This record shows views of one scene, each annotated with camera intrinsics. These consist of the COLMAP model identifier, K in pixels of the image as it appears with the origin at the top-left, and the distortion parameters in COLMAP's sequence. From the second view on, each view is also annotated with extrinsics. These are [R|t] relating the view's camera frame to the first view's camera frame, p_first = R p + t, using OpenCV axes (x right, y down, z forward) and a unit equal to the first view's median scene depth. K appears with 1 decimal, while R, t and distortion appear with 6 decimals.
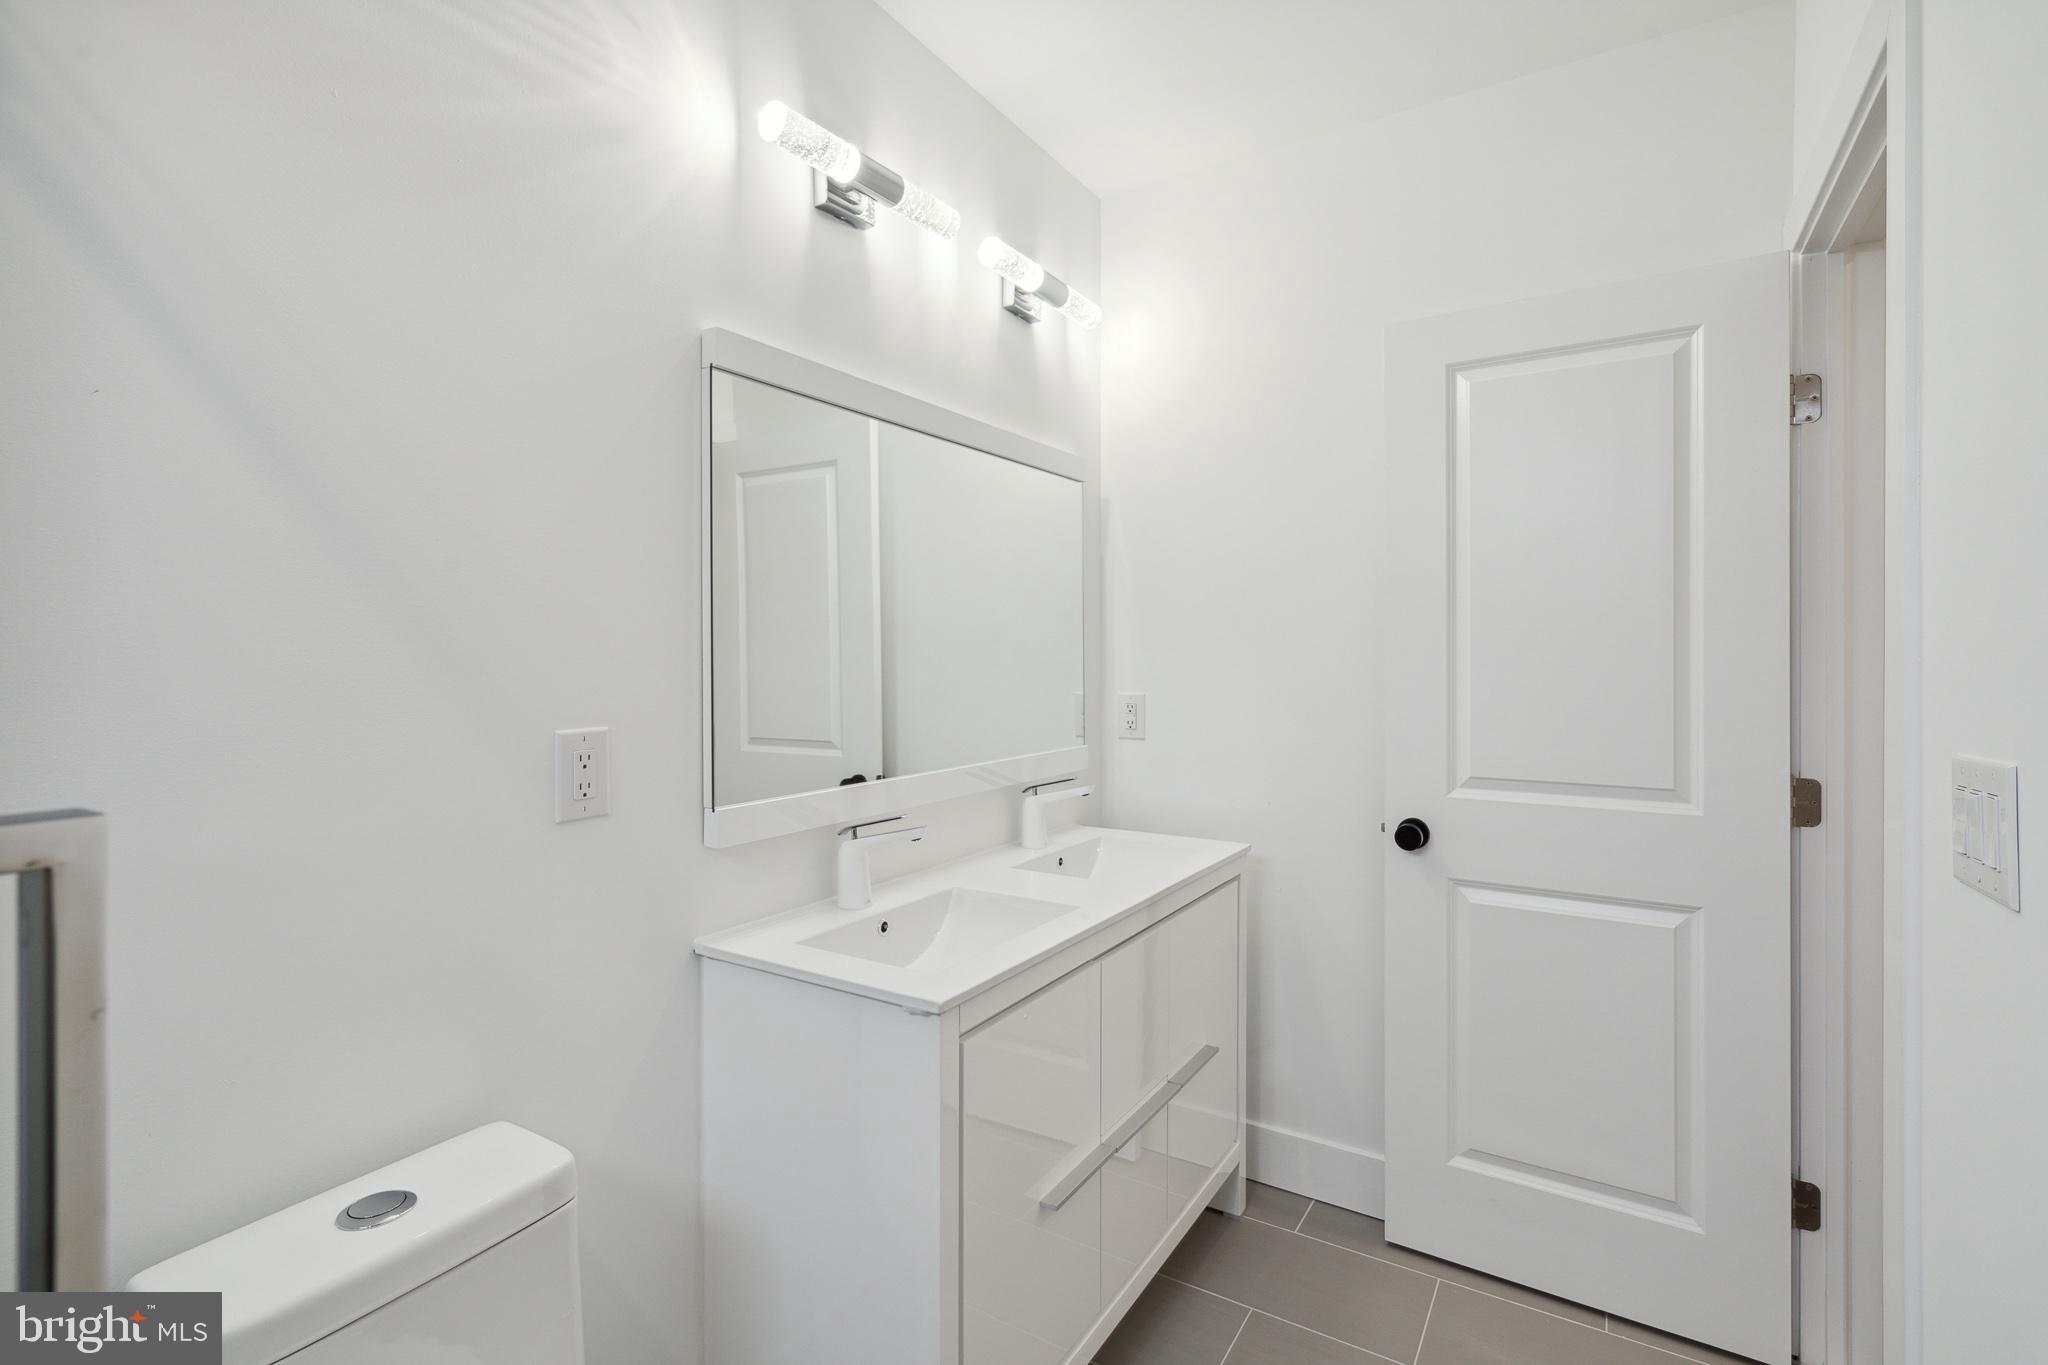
lens RADIAL K [[955.6, 0, 1023.4], [0, 955.6, 677.7], [0, 0, 1]] dist [0.000556, 0.001008]
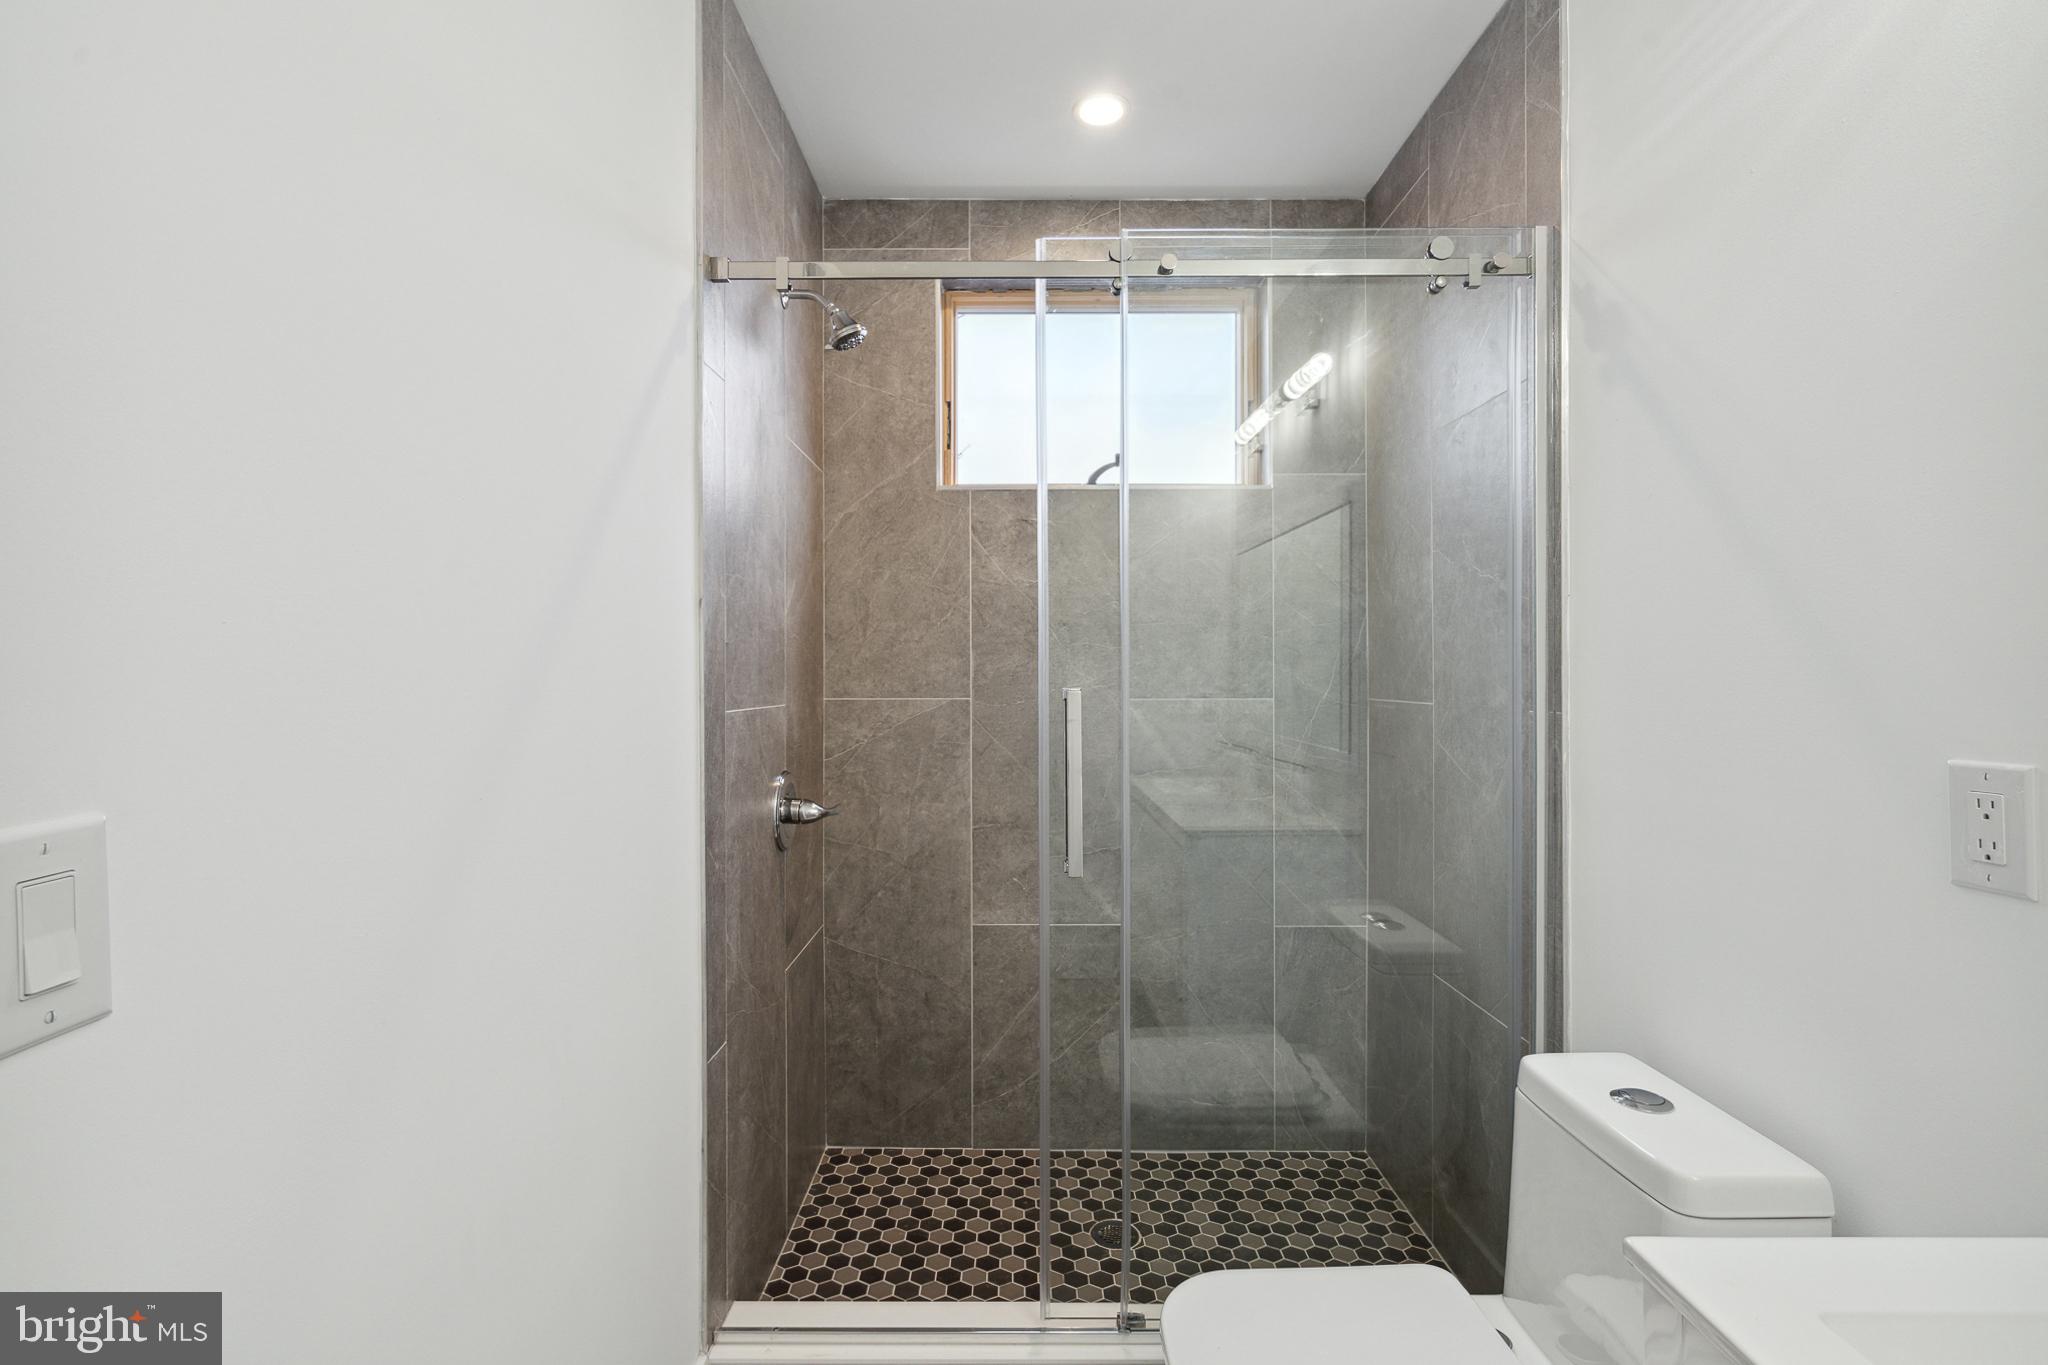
lens RADIAL K [[955.6, 0, 1023.4], [0, 955.6, 677.7], [0, 0, 1]] dist [0.000556, 0.001008]
pose [[-0.848248, 0.006227, -0.529563, 0.506096], [-0.007057, 0.999709, 0.023061, -0.019564], [0.529553, 0.023298, -0.847957, 1.210344]]
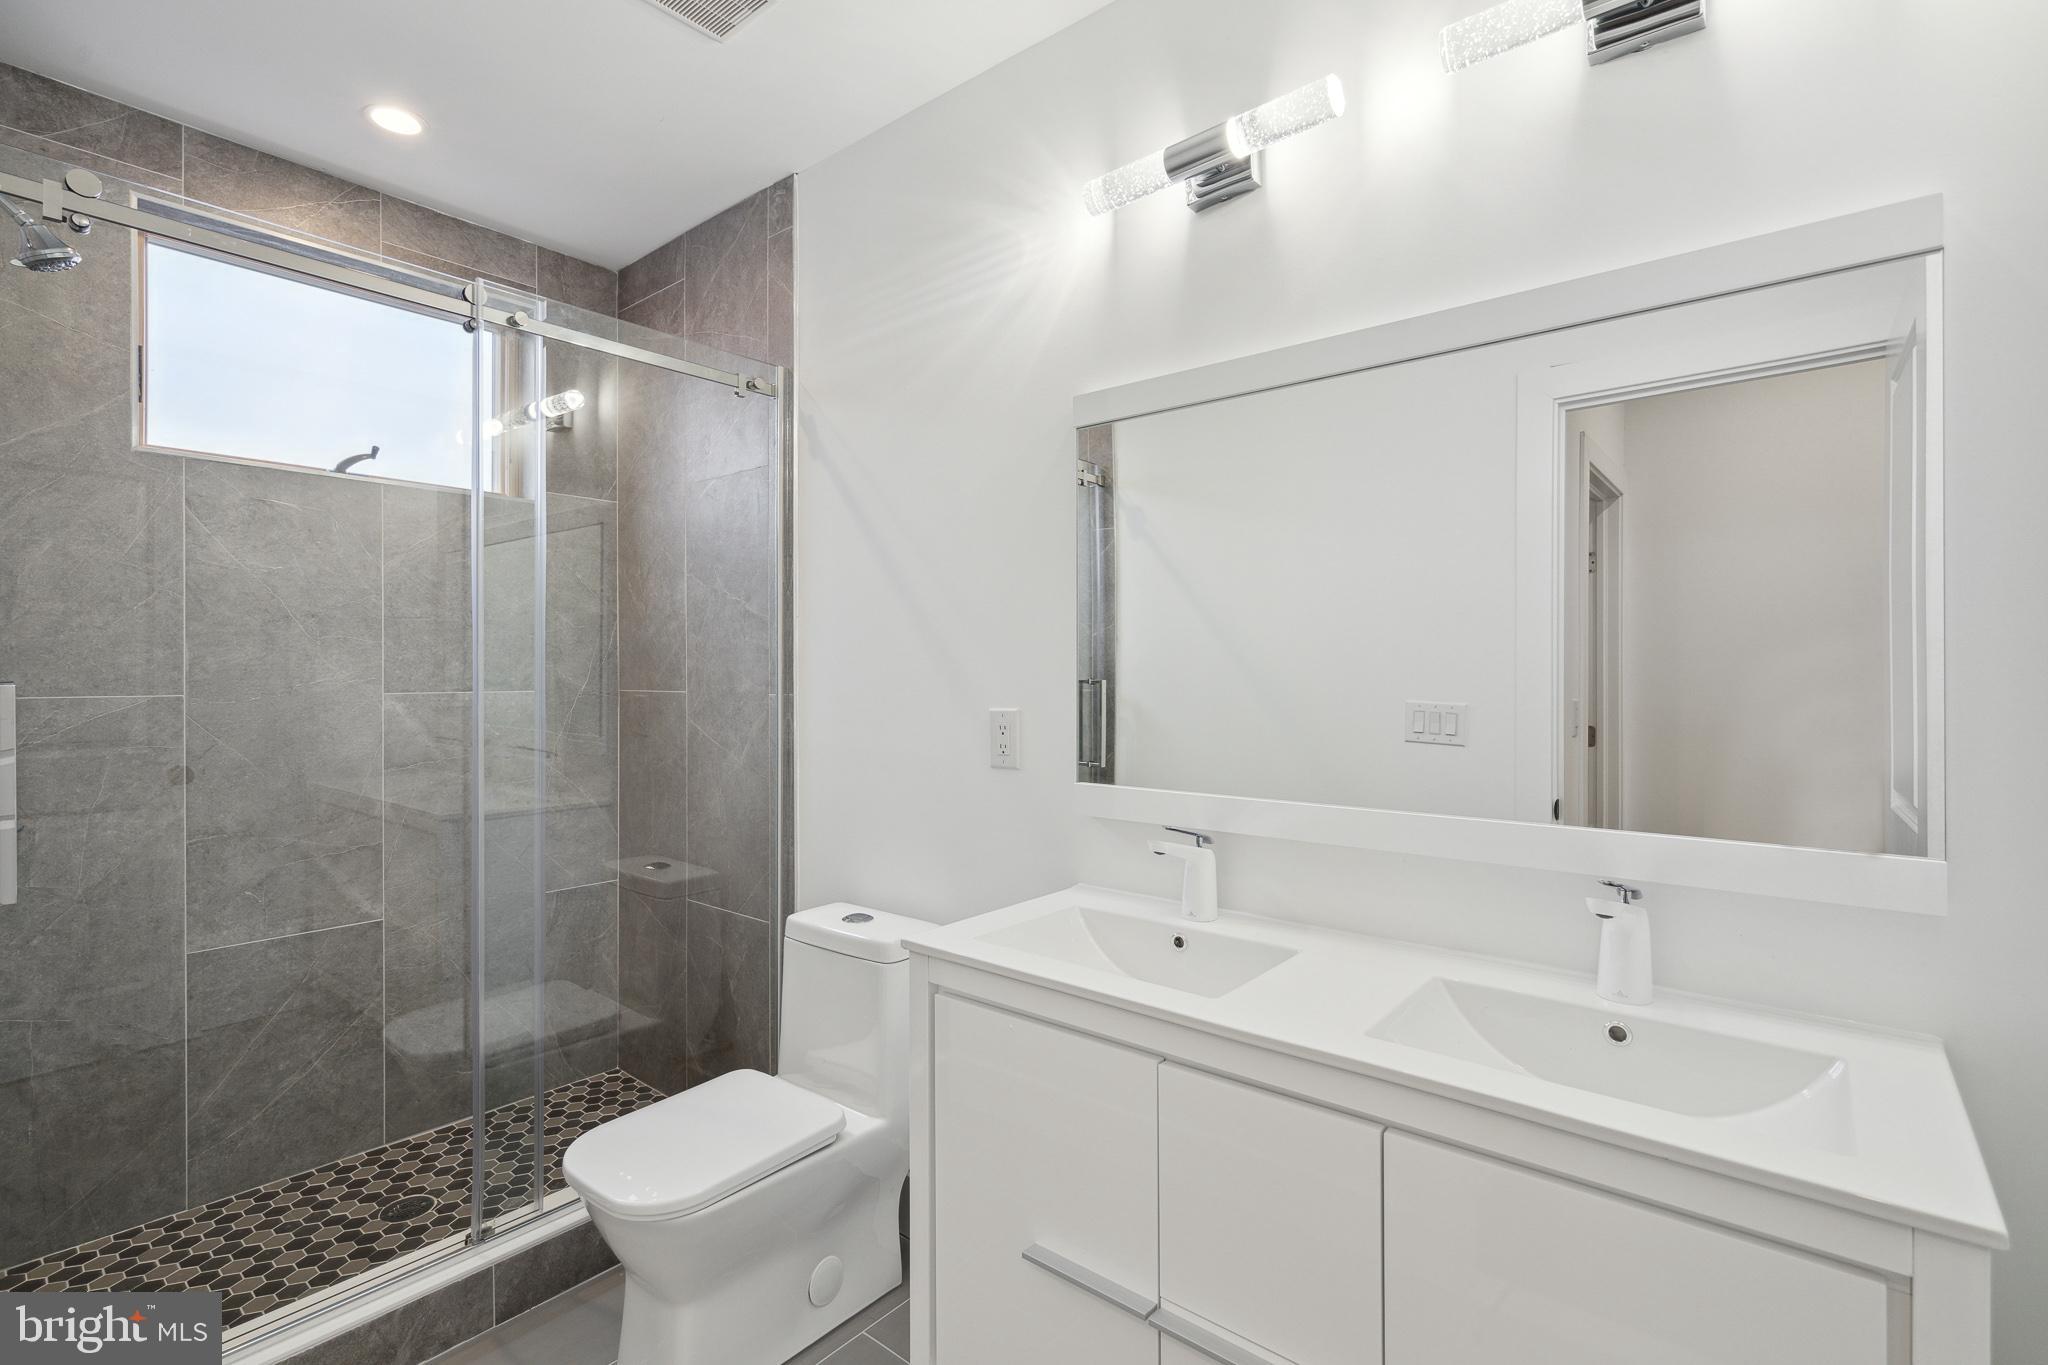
lens RADIAL K [[947.5, 0, 1024.0], [0, 947.5, 682.5], [0, 0, 1]] dist [0.035258, 0.000219]
pose [[-0.124509, 0.015138, -0.992103, 1.023050], [-0.019708, 0.999649, 0.017727, -0.015452], [0.992023, 0.021760, -0.124167, 1.204749]]
